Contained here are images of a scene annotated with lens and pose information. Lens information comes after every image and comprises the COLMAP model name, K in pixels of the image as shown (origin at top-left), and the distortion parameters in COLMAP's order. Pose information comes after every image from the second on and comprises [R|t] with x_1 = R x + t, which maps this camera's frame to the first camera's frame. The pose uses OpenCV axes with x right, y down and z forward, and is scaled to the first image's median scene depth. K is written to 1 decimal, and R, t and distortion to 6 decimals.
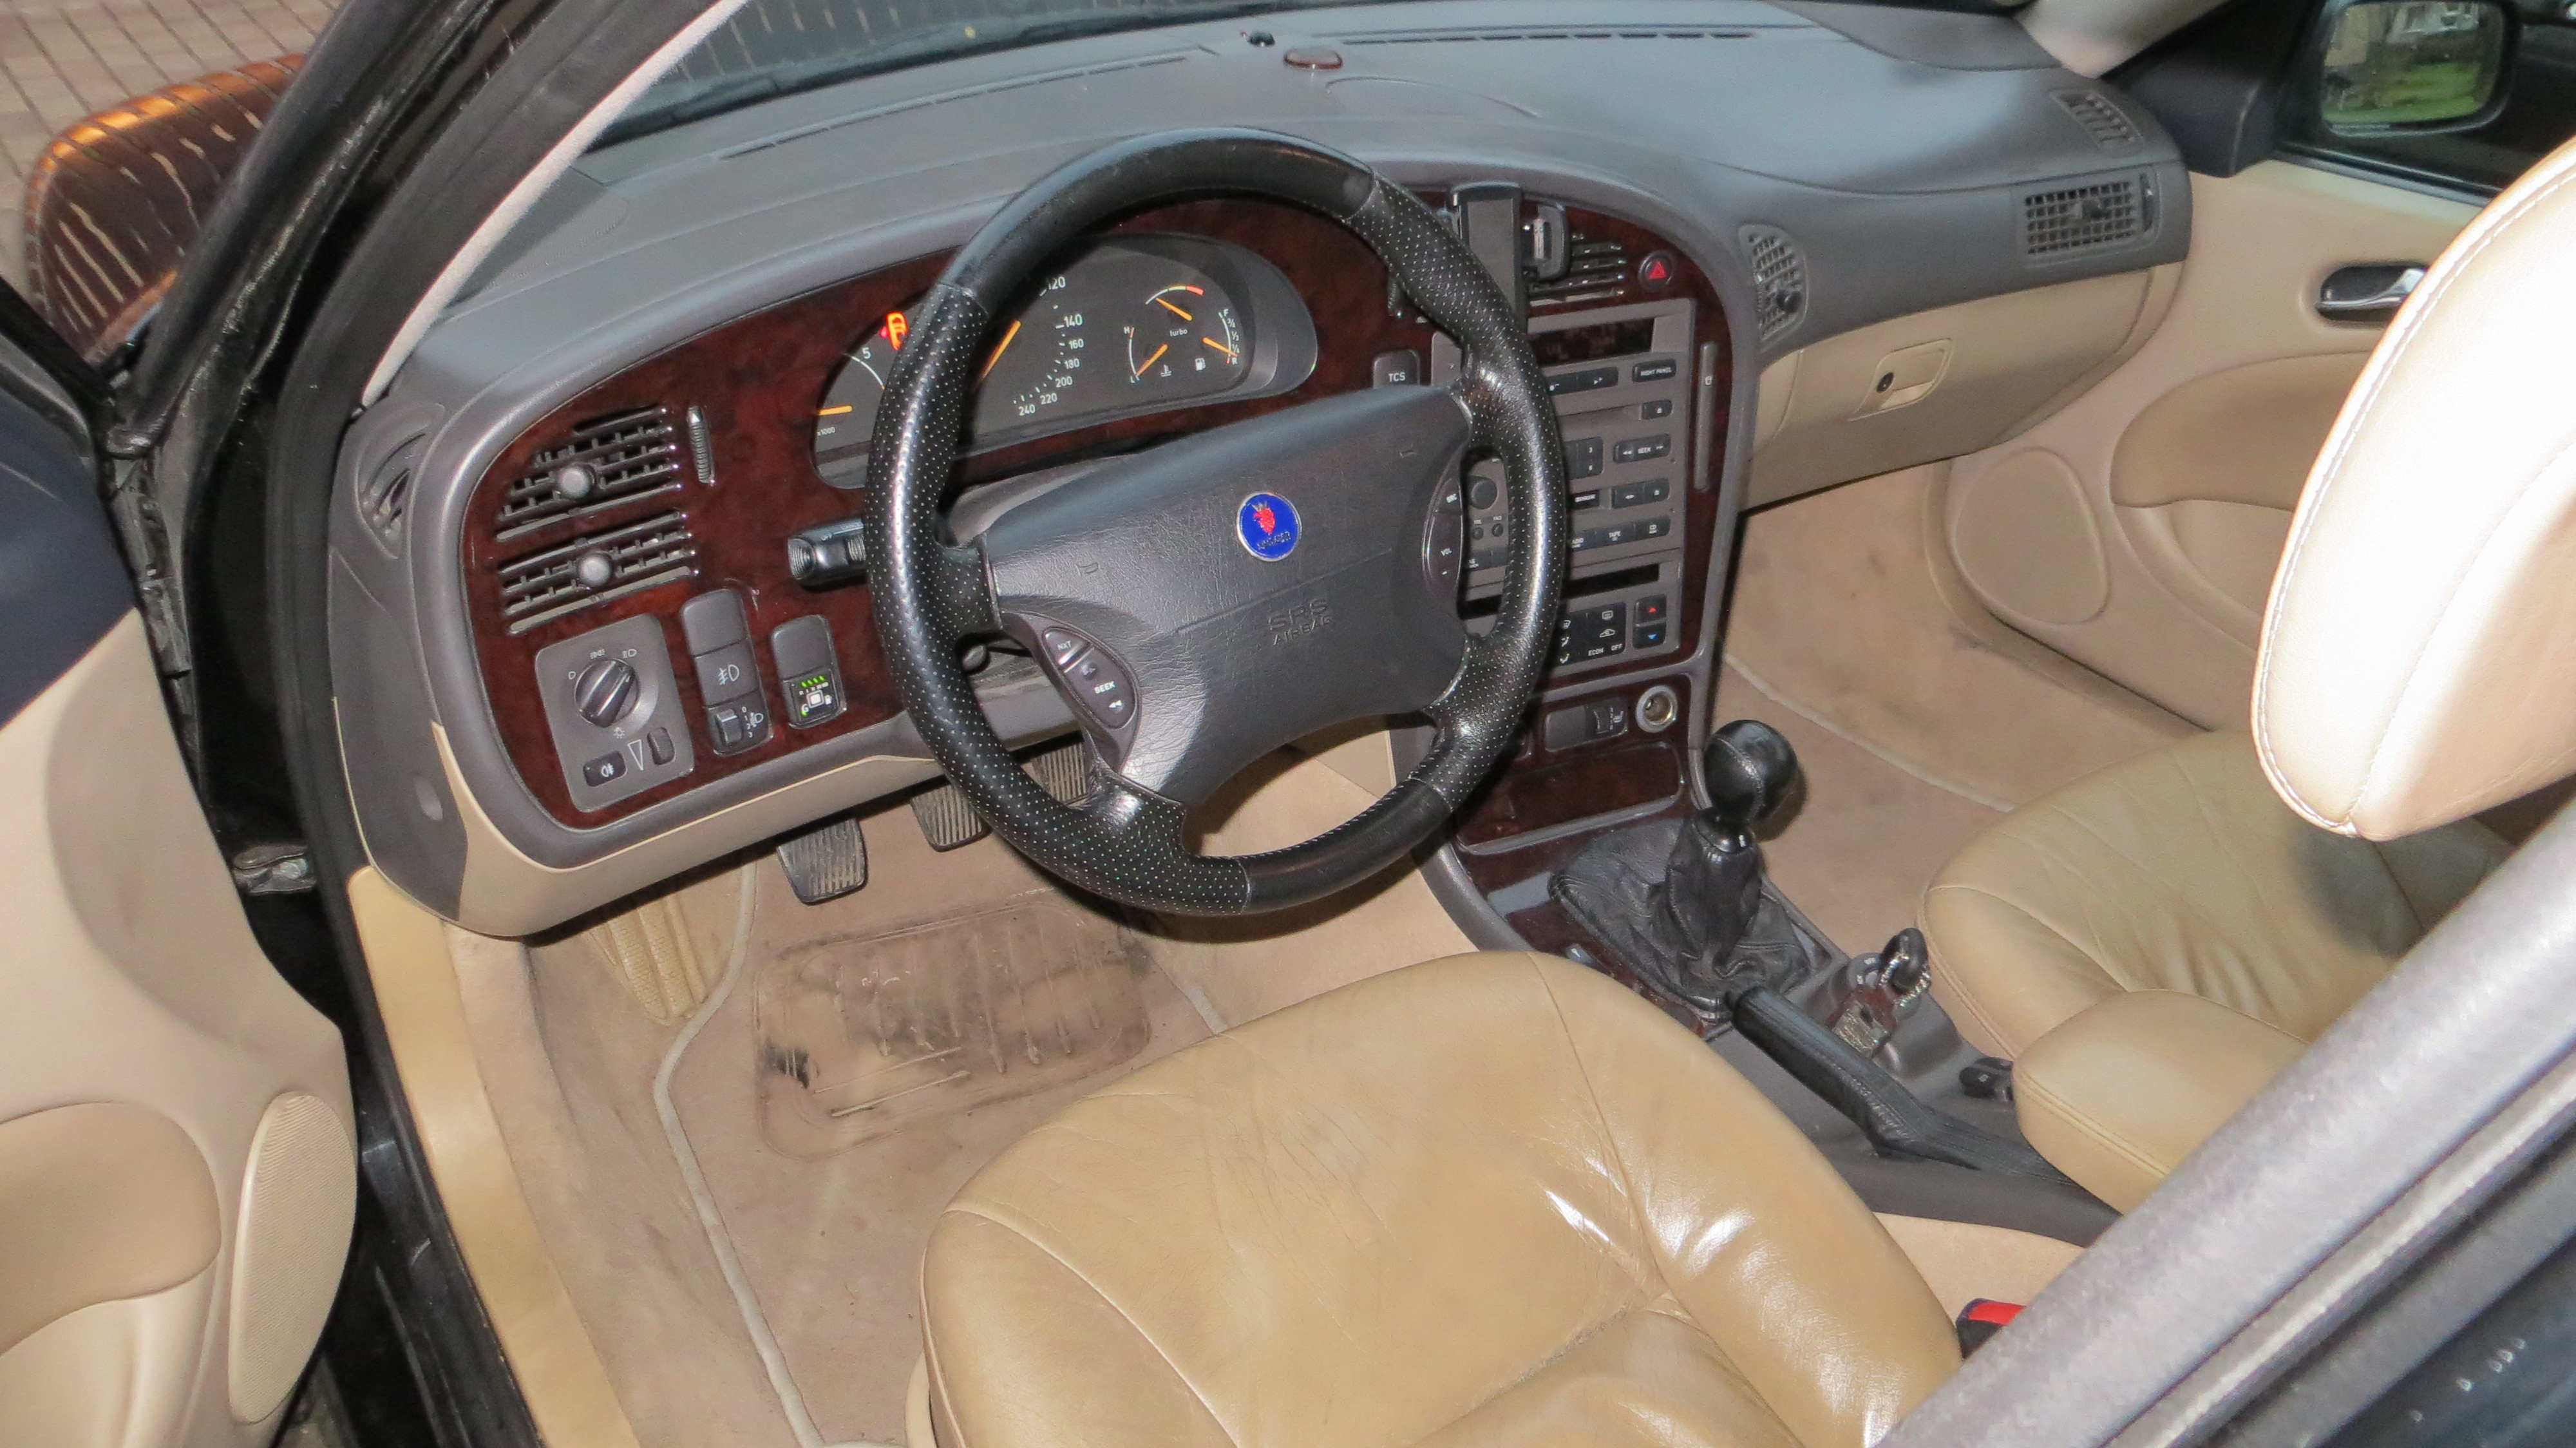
lens RADIAL K [[1963.4, 0, 1288.0], [0, 1963.4, 724.0], [0, 0, 1]] dist [0.003824, -0.043561]
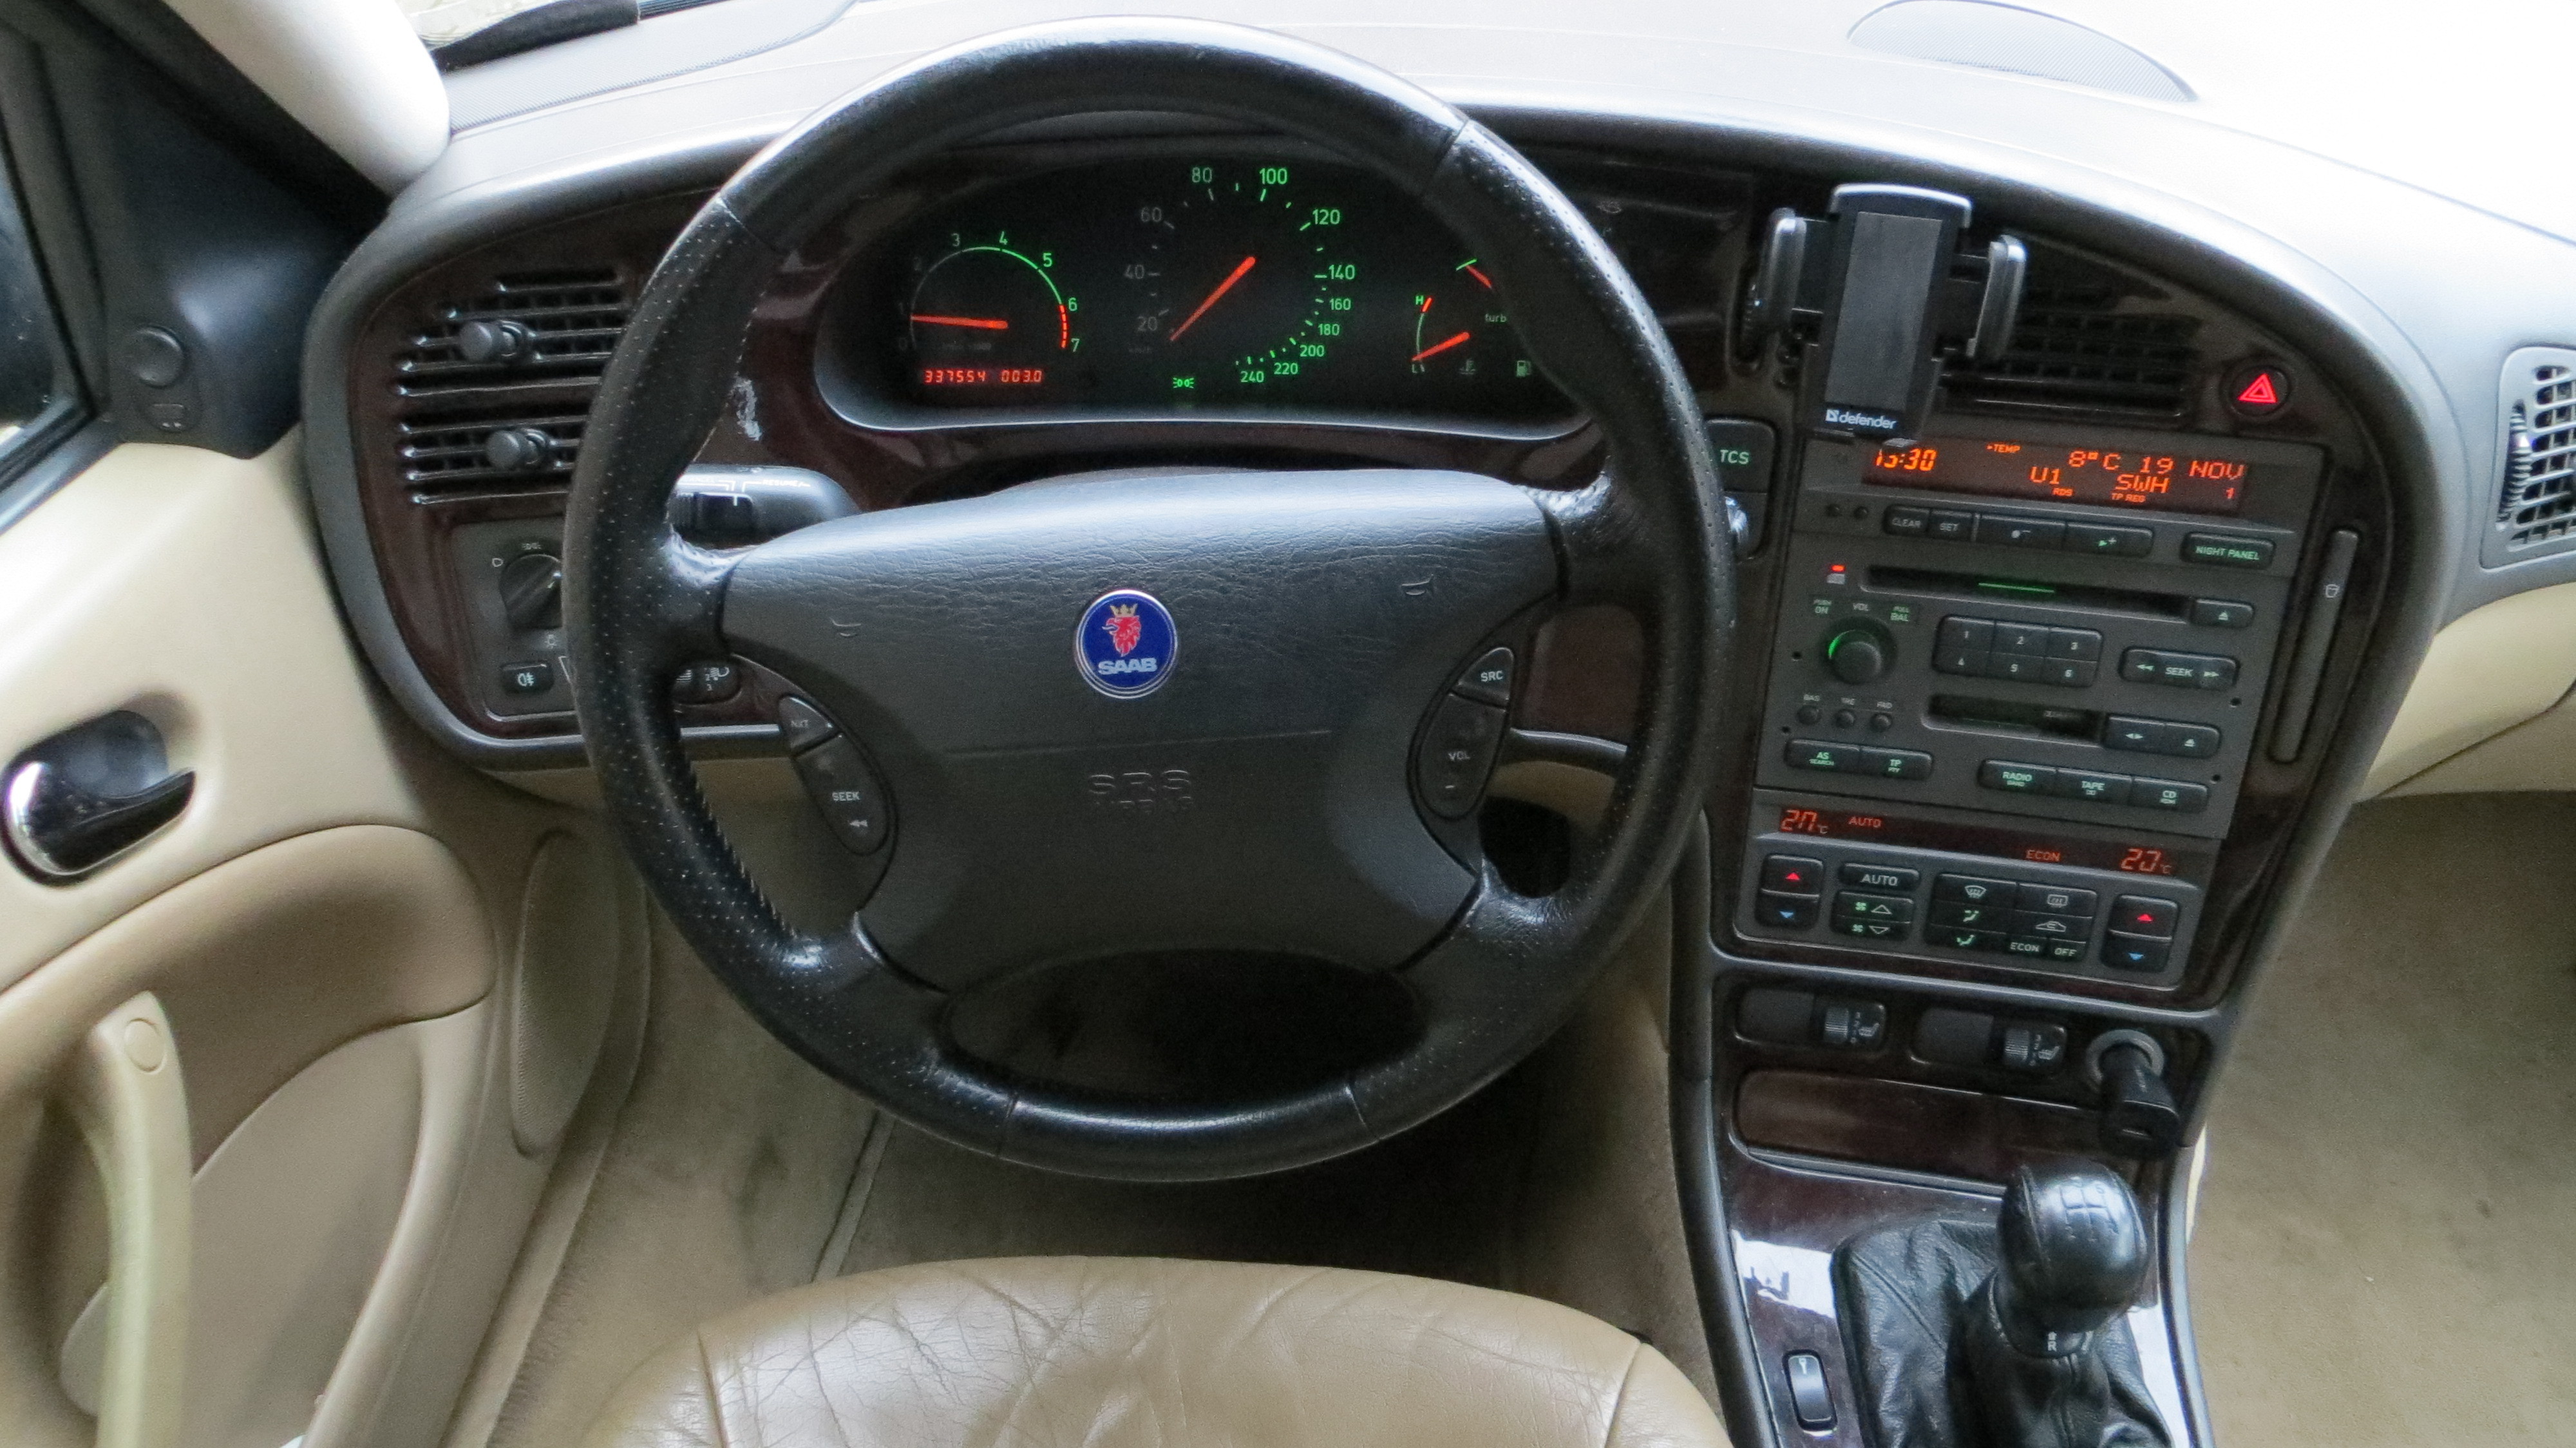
lens RADIAL K [[1963.4, 0, 1288.0], [0, 1963.4, 724.0], [0, 0, 1]] dist [0.003824, -0.043561]
pose [[0.802020, 0.318758, -0.505132, 0.288295], [-0.282957, 0.947540, 0.148672, -0.144810], [0.526023, 0.023692, 0.850140, 0.361537]]
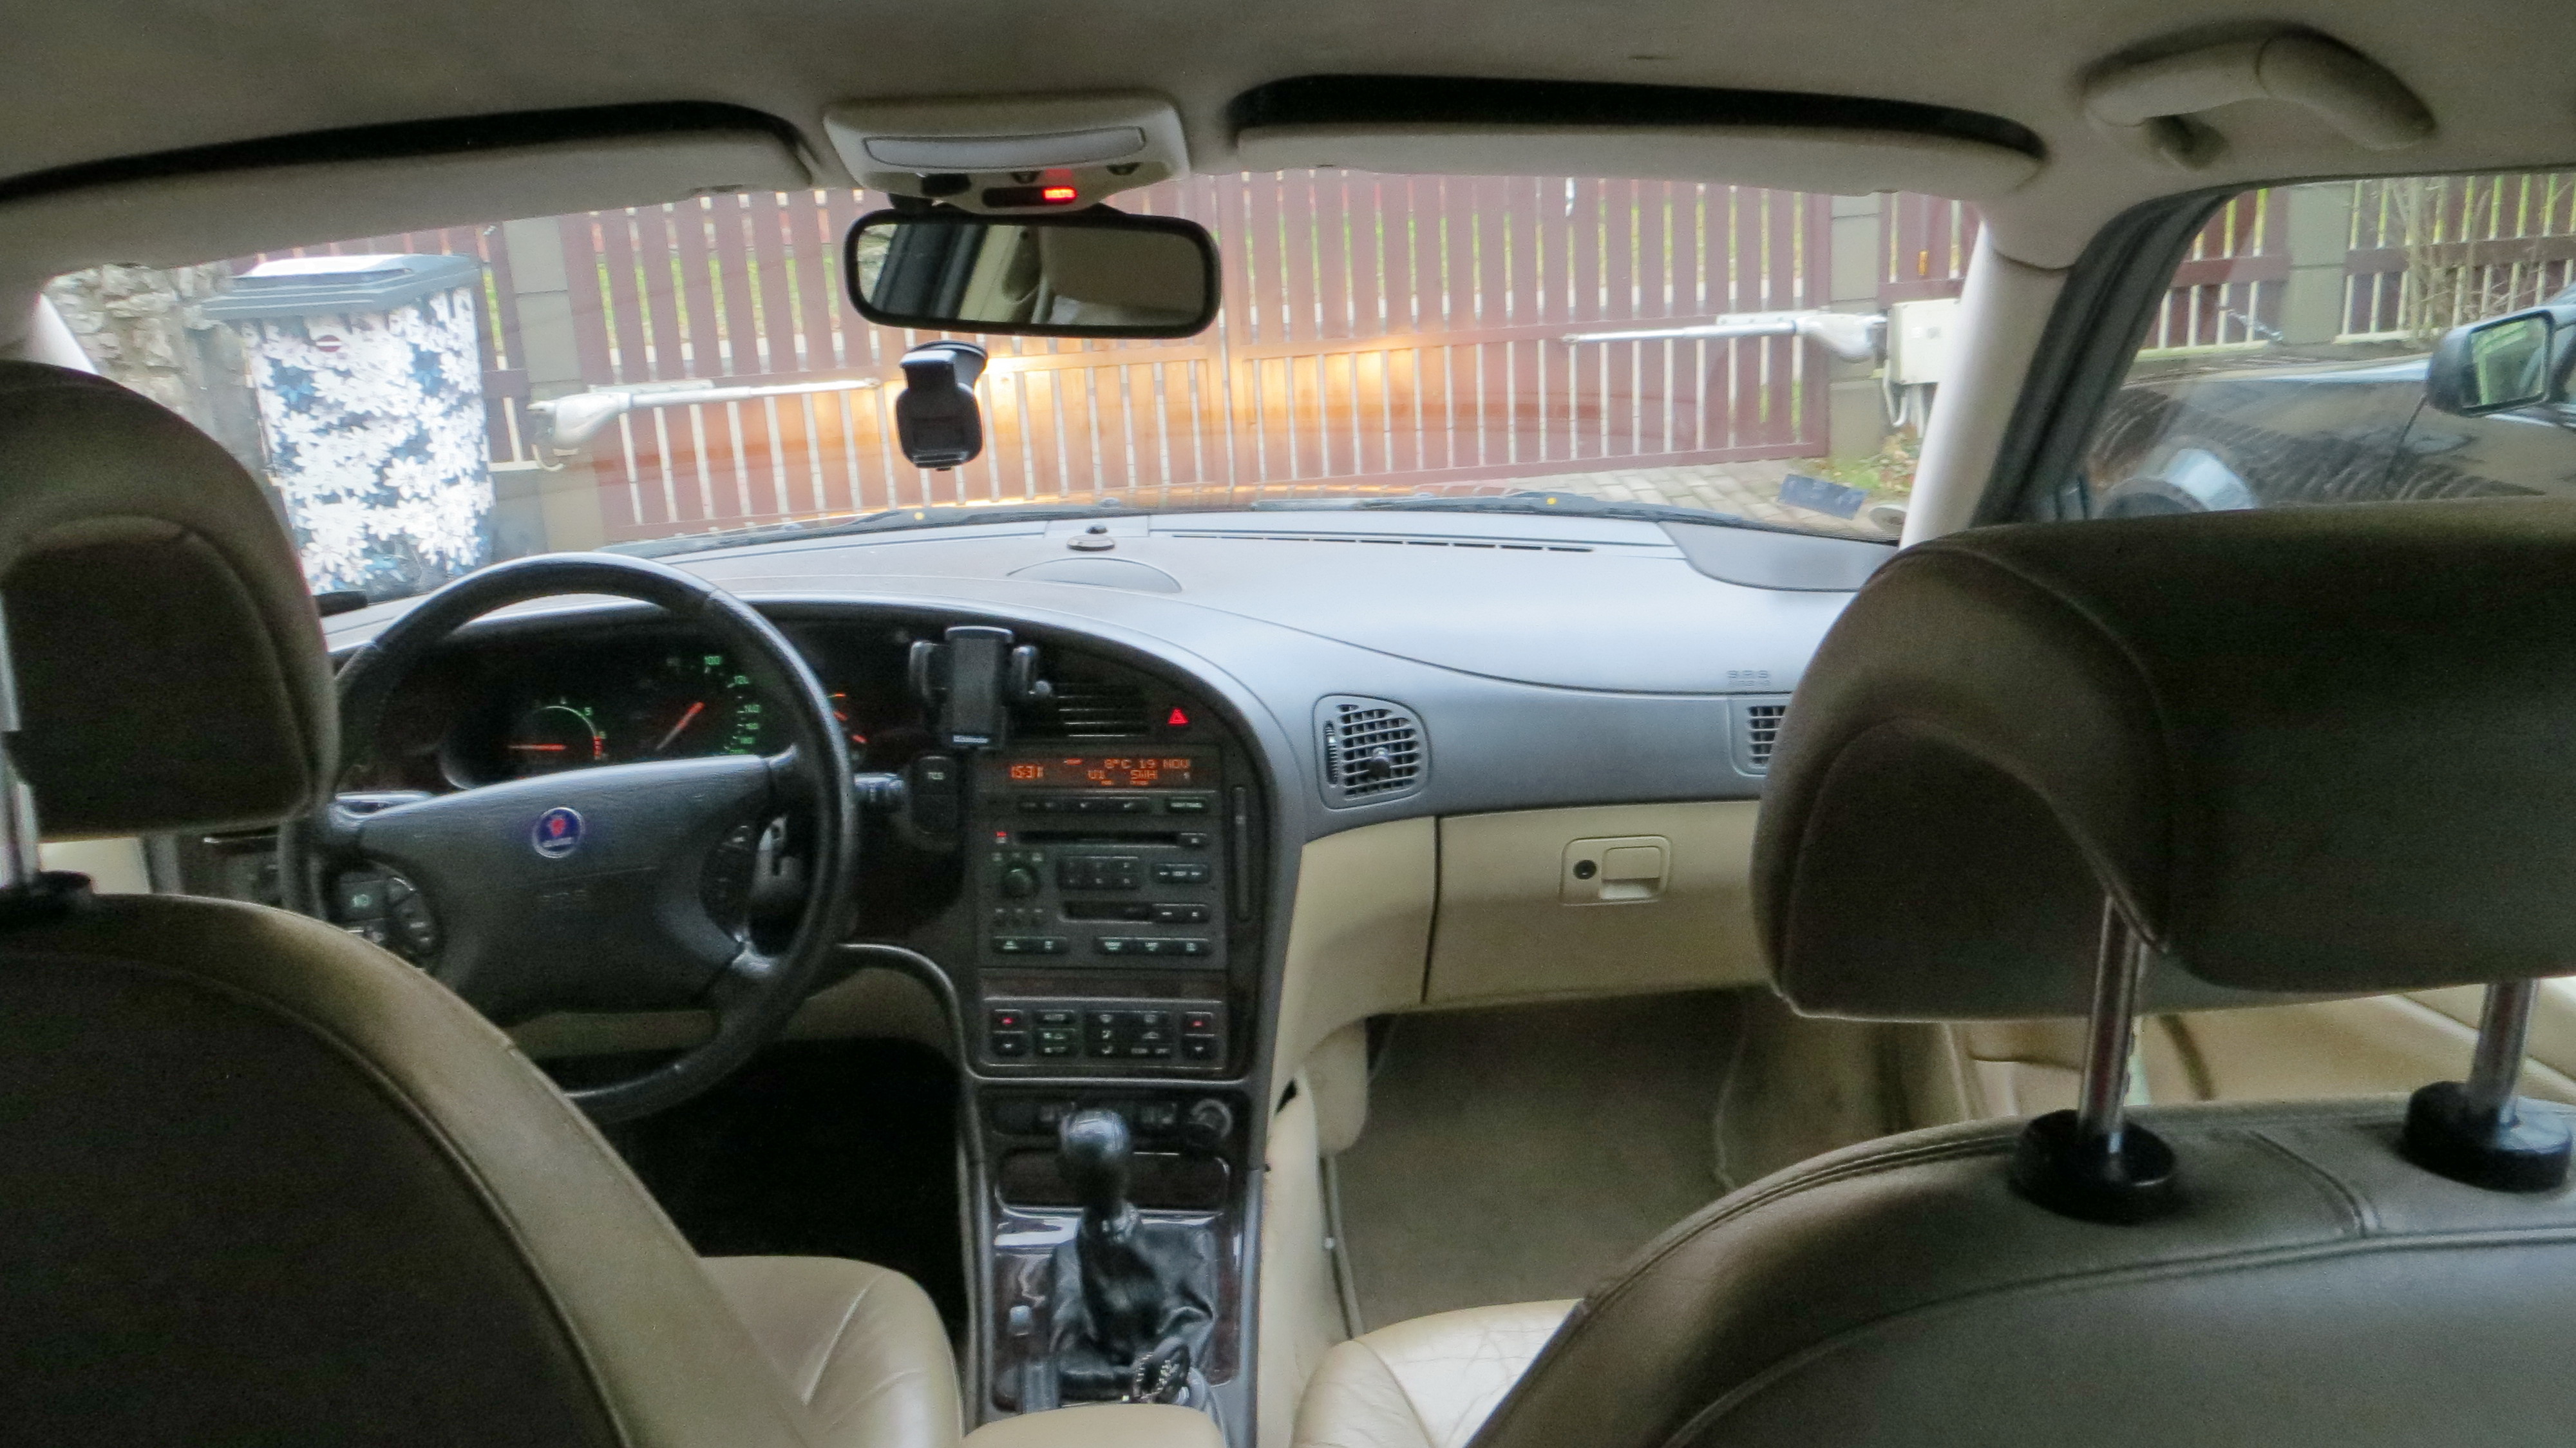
lens RADIAL K [[1989.9, 0, 1288.0], [0, 1989.9, 724.0], [0, 0, 1]] dist [-0.007971, -0.001006]
pose [[0.852686, 0.090142, -0.514588, 0.864520], [-0.222233, 0.954023, -0.201127, -0.006033], [0.472799, 0.285857, 0.833515, 0.053378]]
